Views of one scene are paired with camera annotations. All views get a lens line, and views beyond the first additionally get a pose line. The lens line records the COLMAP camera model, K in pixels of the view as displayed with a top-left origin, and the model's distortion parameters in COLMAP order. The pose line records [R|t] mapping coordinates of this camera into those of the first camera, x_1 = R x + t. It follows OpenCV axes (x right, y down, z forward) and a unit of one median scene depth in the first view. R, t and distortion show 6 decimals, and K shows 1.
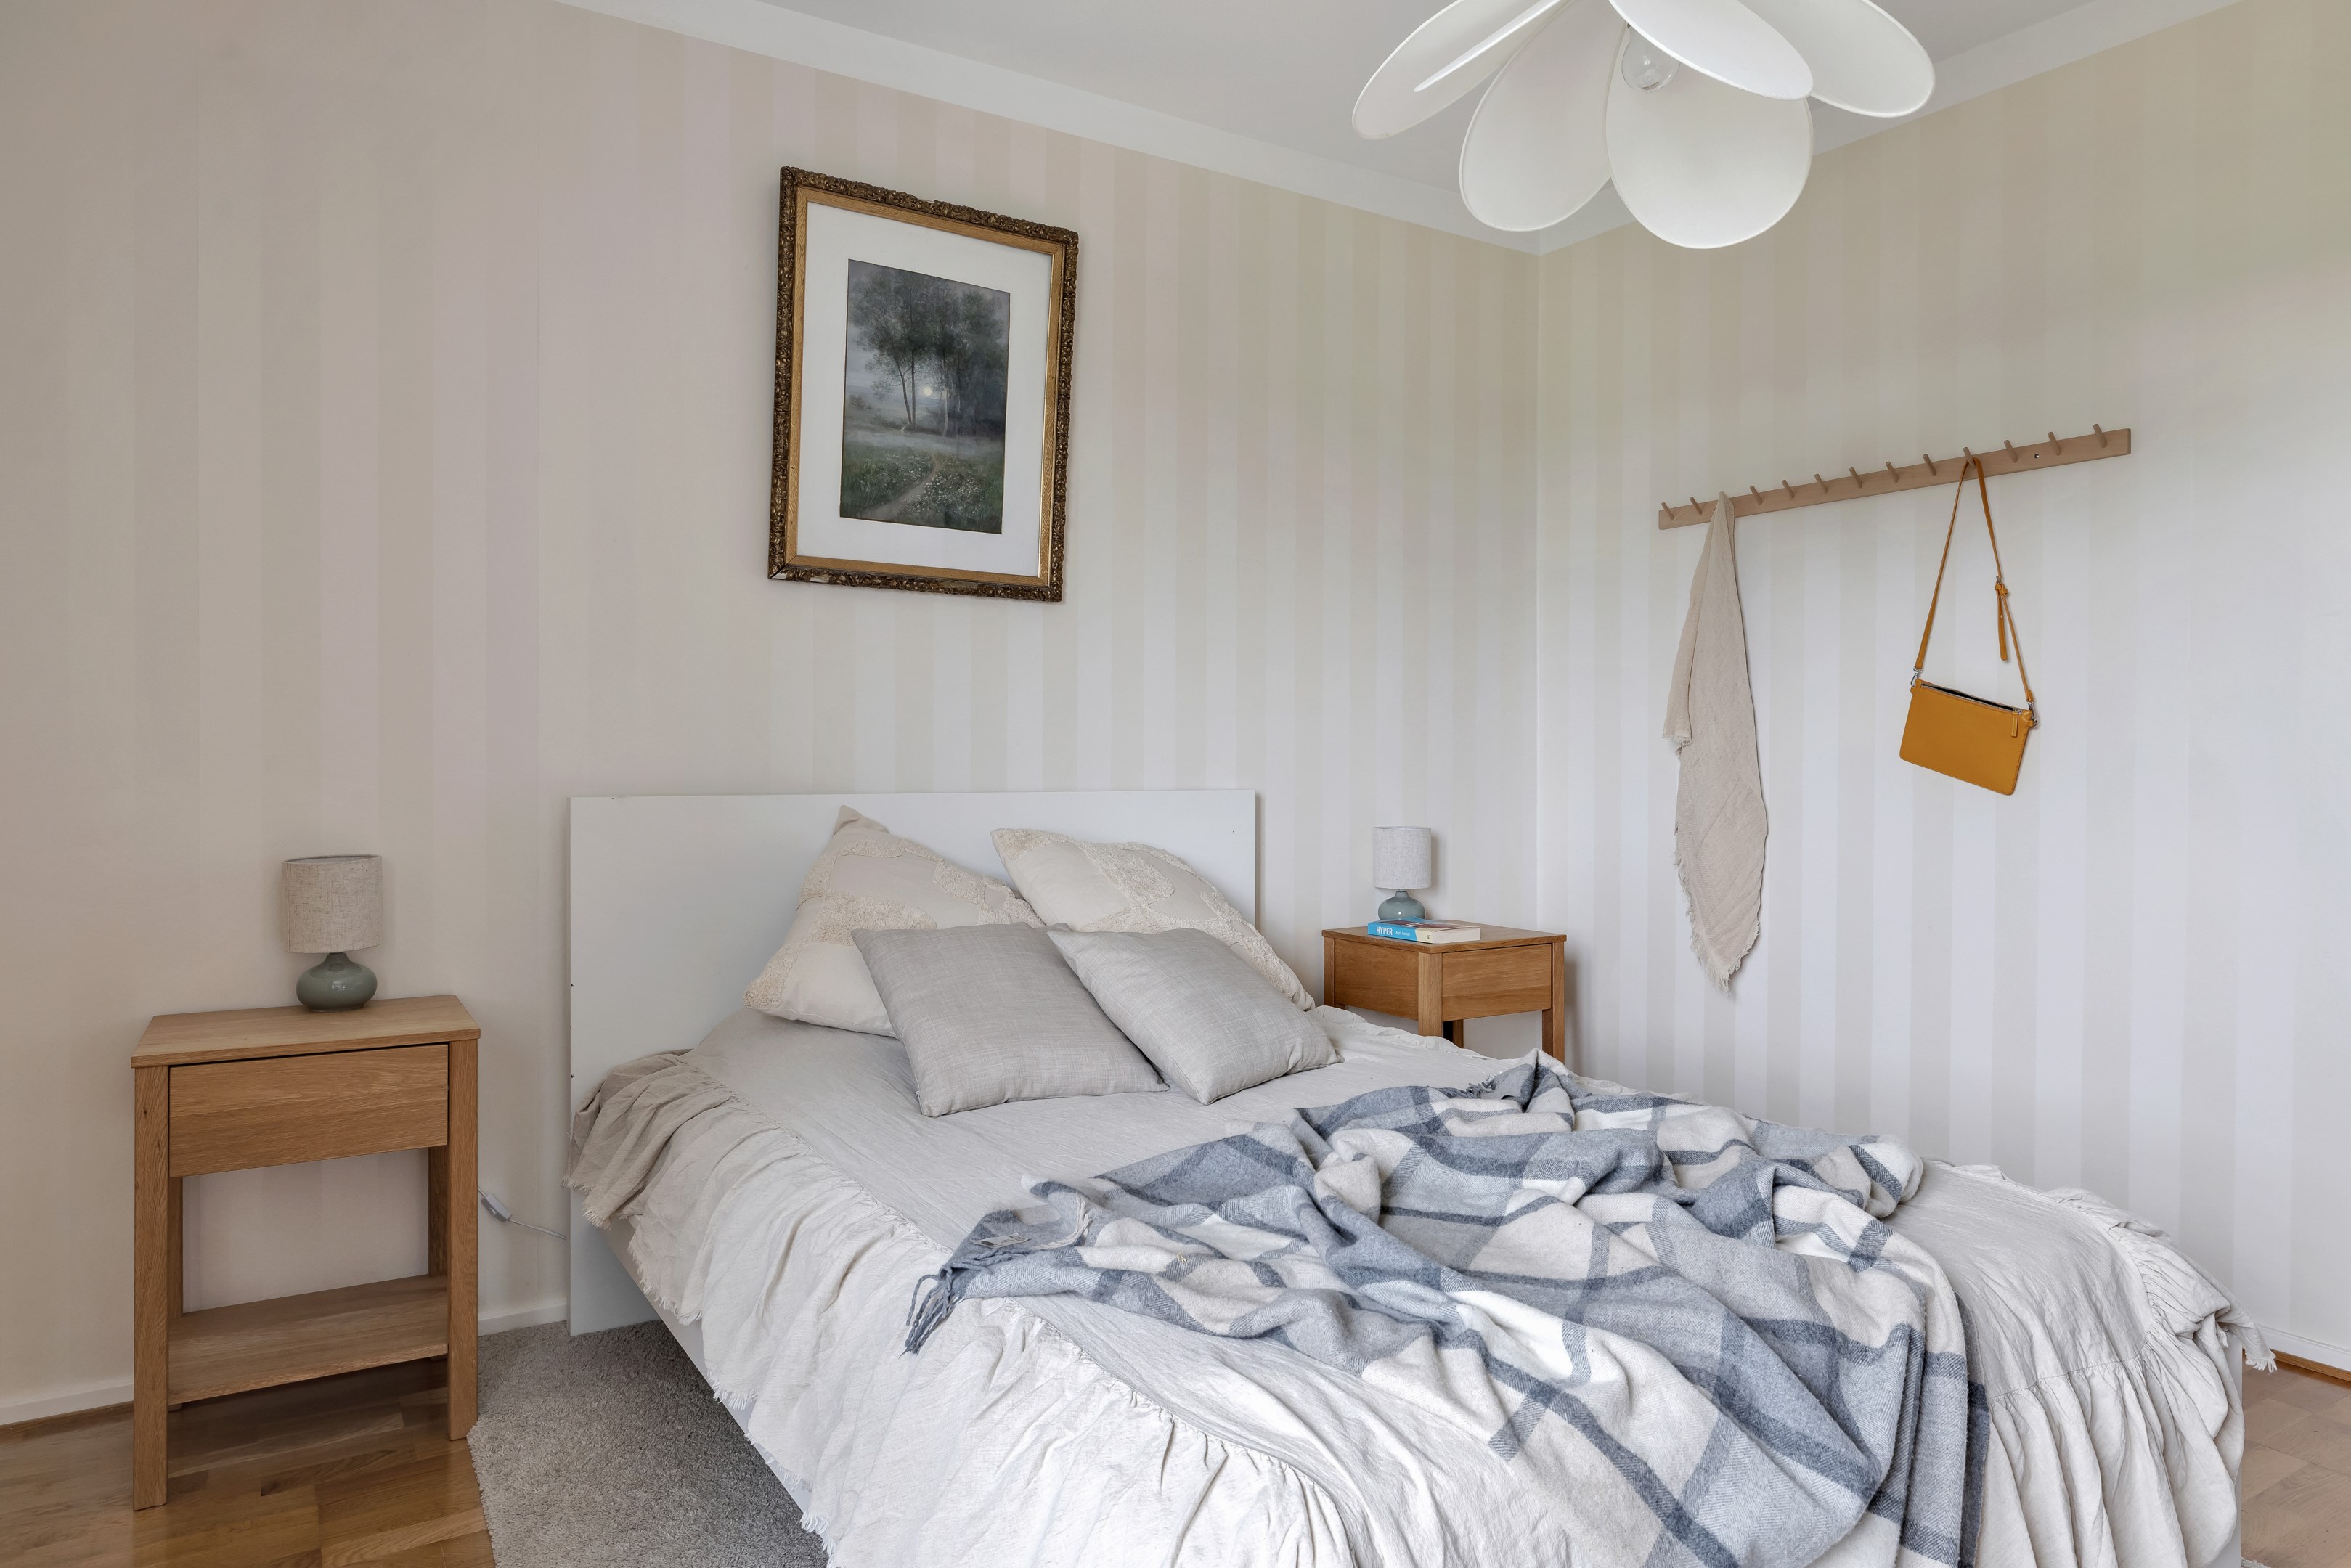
lens RADIAL K [[1348.3, 0, 1178.4], [0, 1348.3, 778.4], [0, 0, 1]] dist [-0.003360, 0.000746]
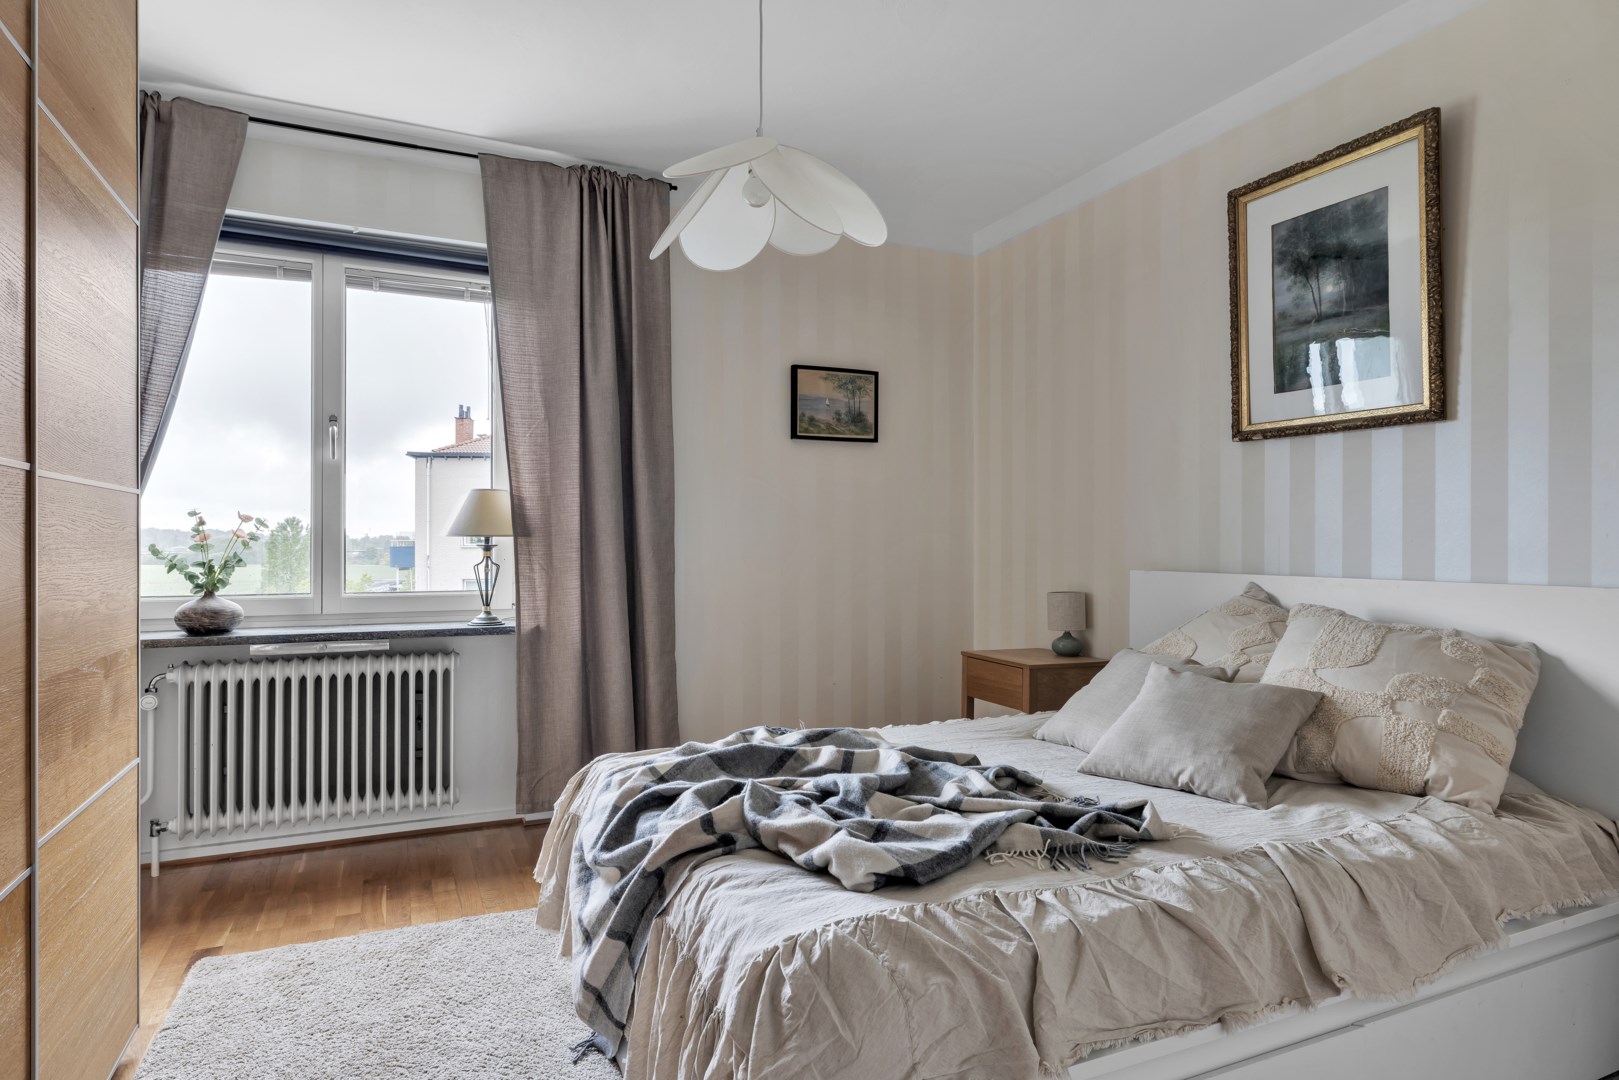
lens RADIAL K [[928.6, 0, 810.6], [0, 928.6, 536.5], [0, 0, 1]] dist [-0.003360, 0.000746]
pose [[-0.089781, -0.016252, -0.995829, 0.830405], [-0.015682, 0.999766, -0.014902, -0.009452], [0.995838, 0.014279, -0.090015, 0.571305]]
